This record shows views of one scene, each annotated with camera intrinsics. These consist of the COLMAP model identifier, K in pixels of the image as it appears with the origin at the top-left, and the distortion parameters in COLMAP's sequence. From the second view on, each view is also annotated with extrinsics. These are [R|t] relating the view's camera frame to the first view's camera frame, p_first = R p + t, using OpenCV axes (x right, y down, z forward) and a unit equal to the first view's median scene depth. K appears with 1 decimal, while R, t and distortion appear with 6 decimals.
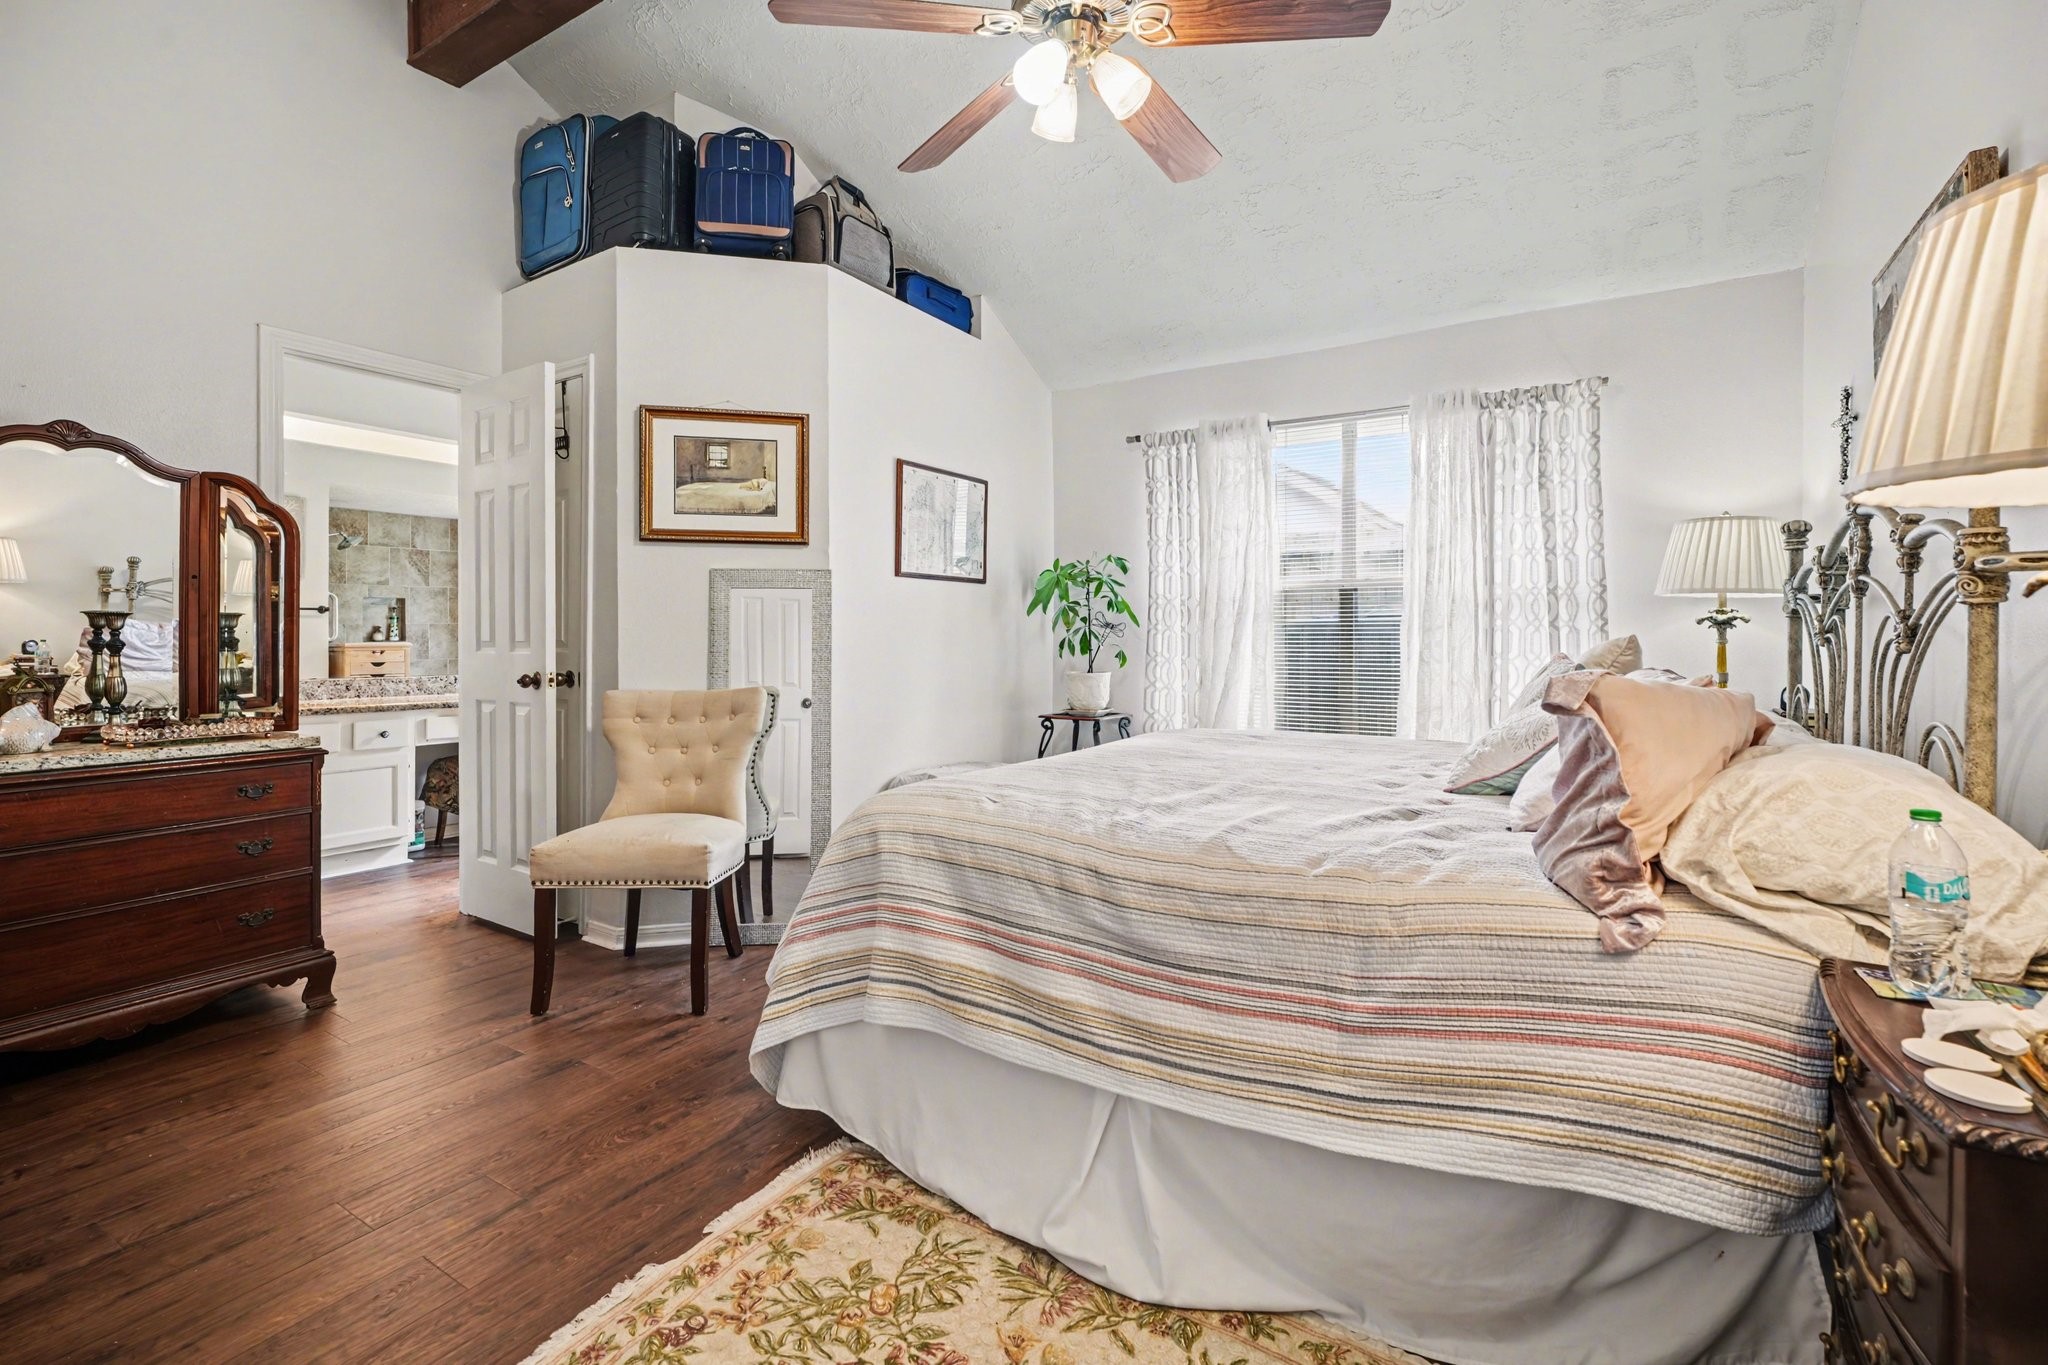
lens RADIAL K [[911.3, 0, 1027.0], [0, 911.3, 667.2], [0, 0, 1]] dist [-0.004253, 0.000991]
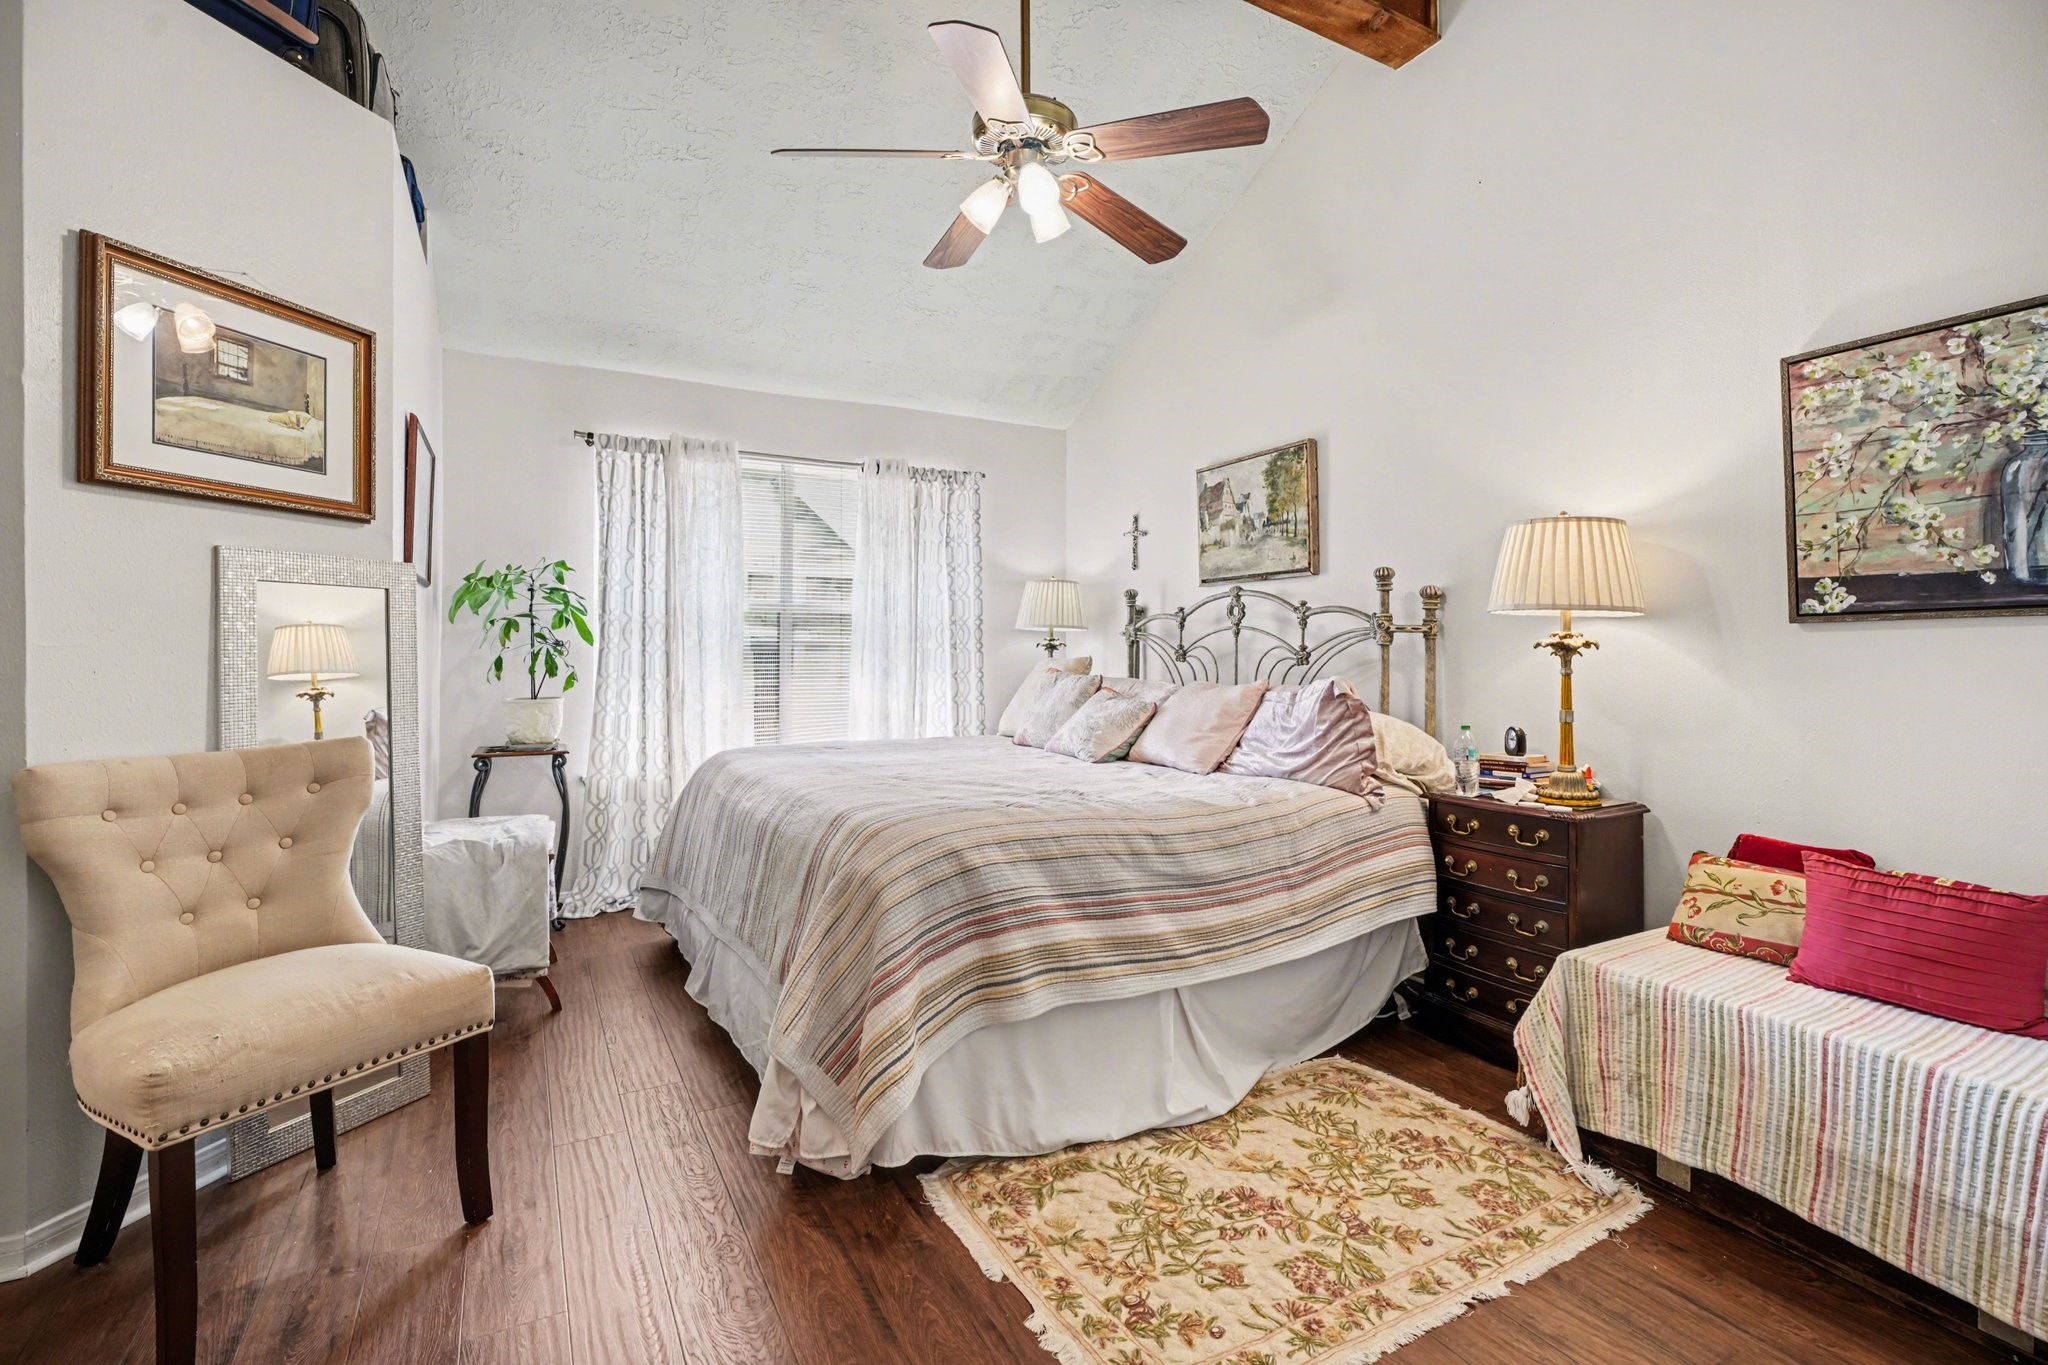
lens RADIAL K [[911.3, 0, 1027.8], [0, 911.3, 675.7], [0, 0, 1]] dist [-0.004253, 0.000991]
pose [[0.493278, -0.022003, 0.869593, -0.630586], [0.028408, 0.999554, 0.009177, -0.015004], [-0.869408, 0.020176, 0.493683, 0.262528]]
